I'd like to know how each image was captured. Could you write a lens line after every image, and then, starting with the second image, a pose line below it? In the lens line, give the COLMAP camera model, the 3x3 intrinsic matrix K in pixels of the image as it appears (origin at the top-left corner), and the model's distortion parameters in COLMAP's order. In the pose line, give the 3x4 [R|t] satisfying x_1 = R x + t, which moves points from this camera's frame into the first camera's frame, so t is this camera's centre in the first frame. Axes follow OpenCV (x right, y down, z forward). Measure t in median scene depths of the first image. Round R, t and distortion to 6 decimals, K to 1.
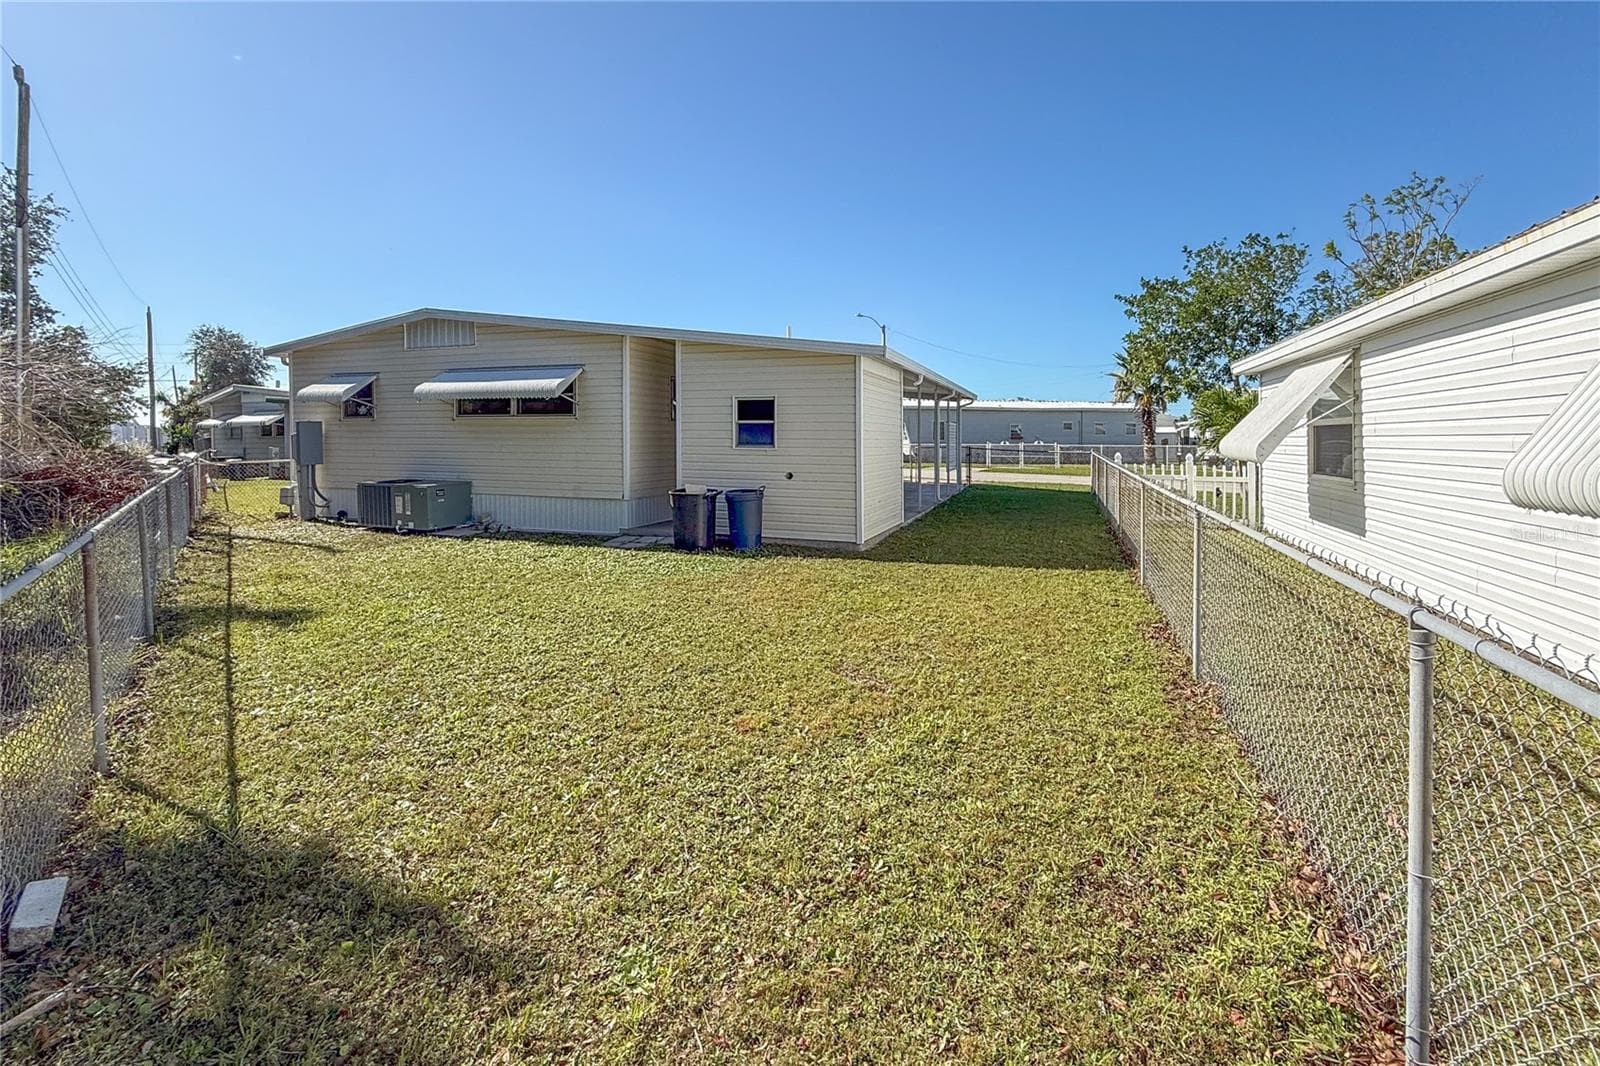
lens RADIAL K [[688.3, 0, 803.7], [0, 688.3, 446.6], [0, 0, 1]] dist [-0.000471, -0.000020]
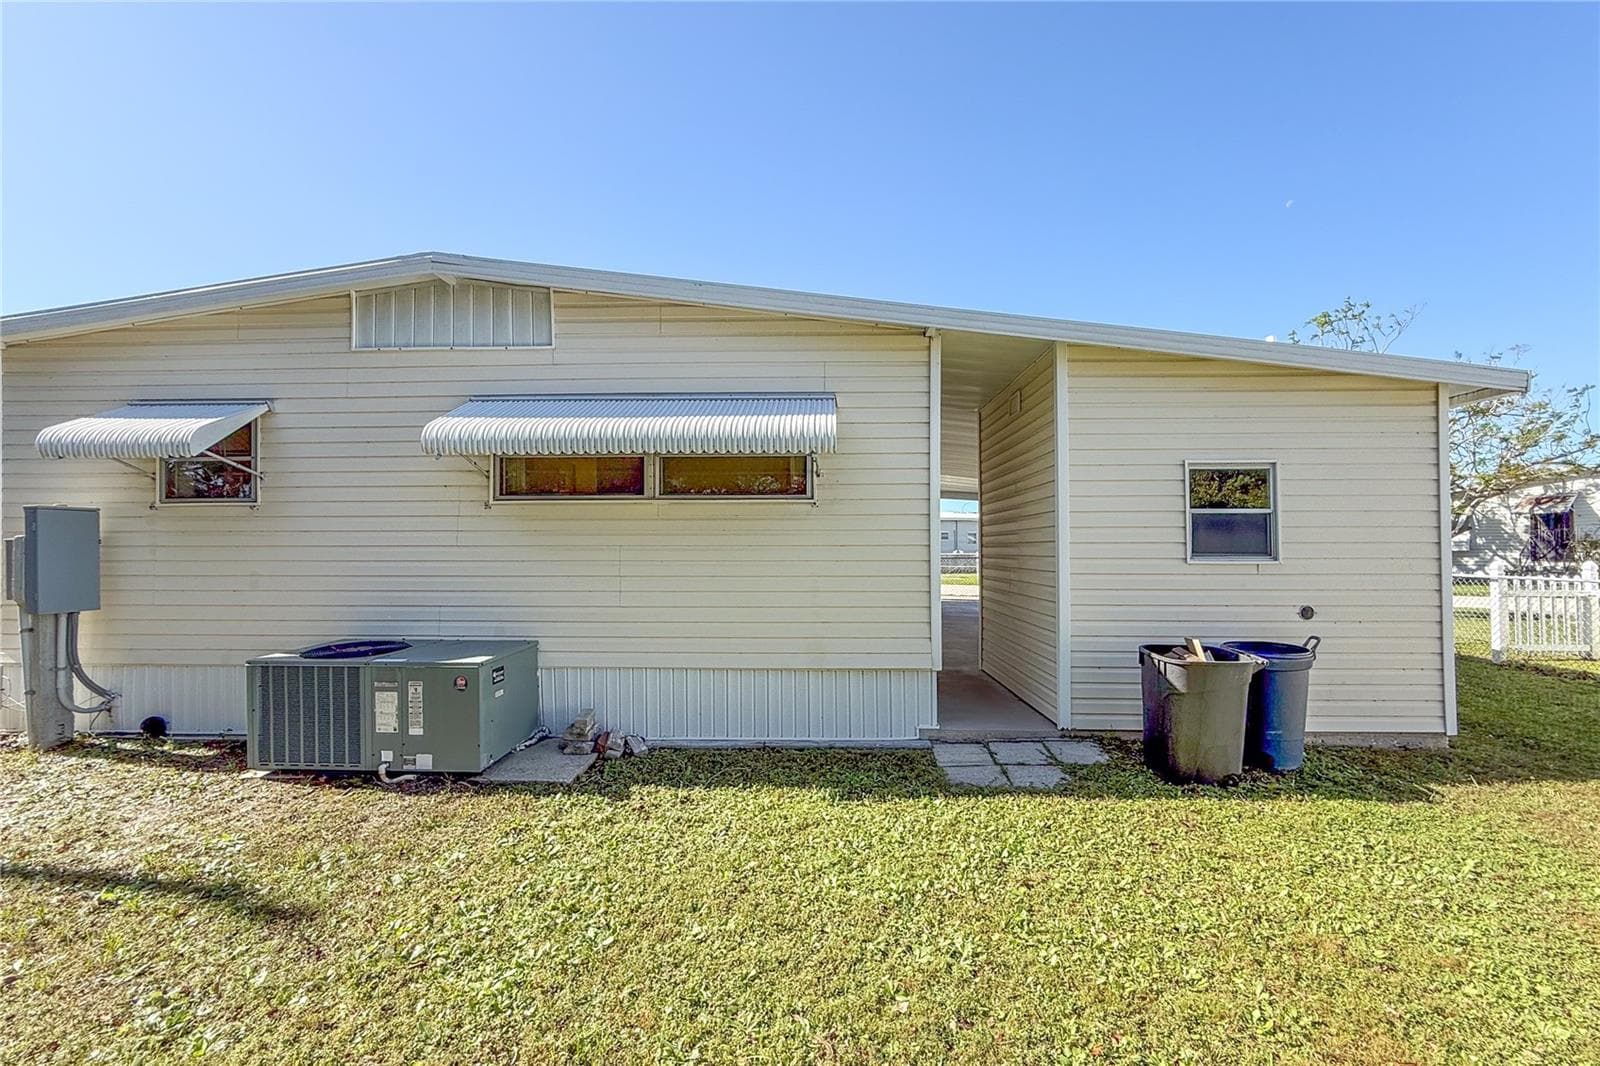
lens RADIAL K [[683.4, 0, 830.1], [0, 683.4, 538.5], [0, 0, 1]] dist [0.000522, 0.000031]
pose [[0.954381, -0.001887, 0.298585, -0.443538], [0.010210, 0.999602, -0.026316, -0.003347], [-0.298416, 0.028164, 0.954020, 0.519911]]
